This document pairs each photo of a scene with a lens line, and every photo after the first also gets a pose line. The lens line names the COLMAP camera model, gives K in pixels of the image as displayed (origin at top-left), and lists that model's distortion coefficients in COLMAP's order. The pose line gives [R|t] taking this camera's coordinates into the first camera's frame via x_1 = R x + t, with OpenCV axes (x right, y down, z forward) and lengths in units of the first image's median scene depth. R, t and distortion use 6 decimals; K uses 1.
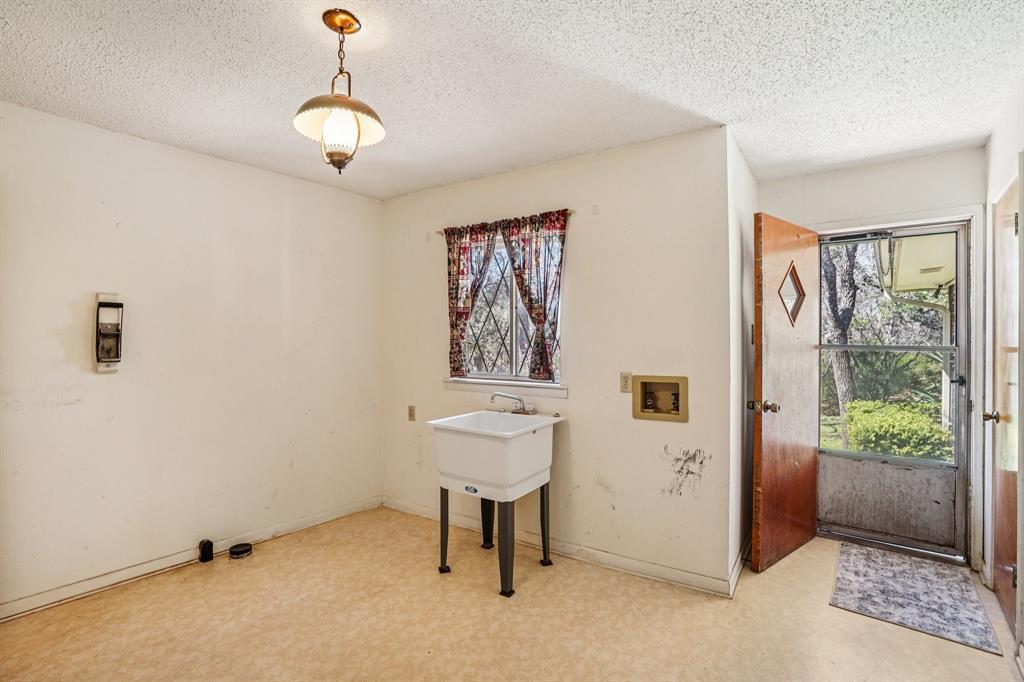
lens RADIAL K [[493.2, 0, 508.1], [0, 493.2, 336.3], [0, 0, 1]] dist [-0.013394, 0.000910]
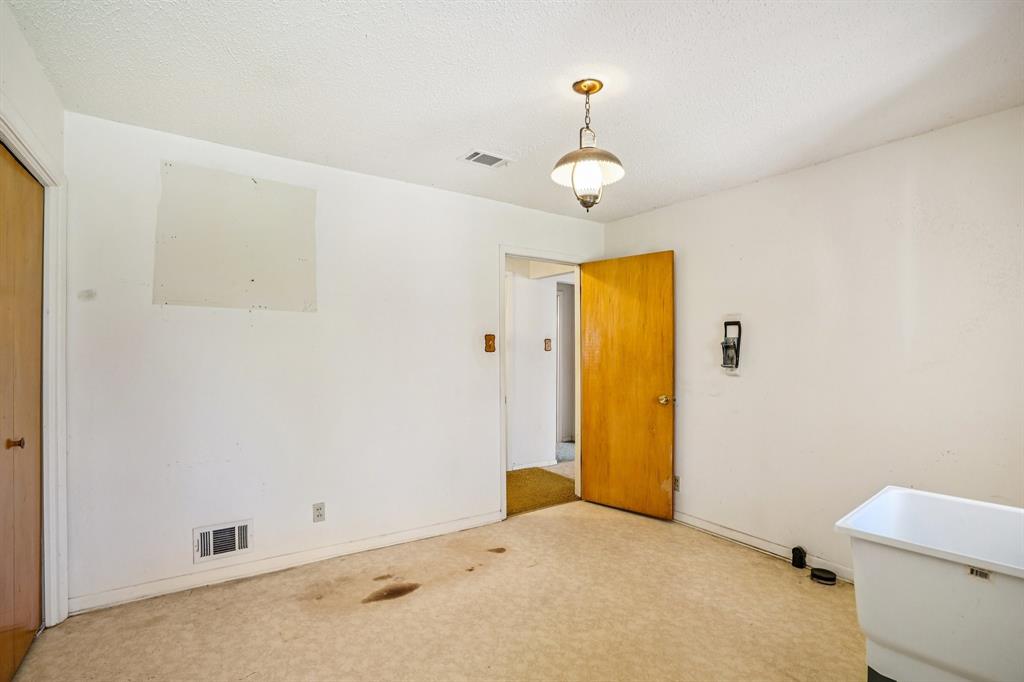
lens RADIAL K [[493.2, 0, 507.5], [0, 493.2, 350.2], [0, 0, 1]] dist [-0.013394, 0.000910]
pose [[-0.299852, -0.002500, -0.953982, 0.616095], [-0.006279, 0.999980, -0.000647, 0.011113], [0.953965, 0.005796, -0.299862, 0.819638]]
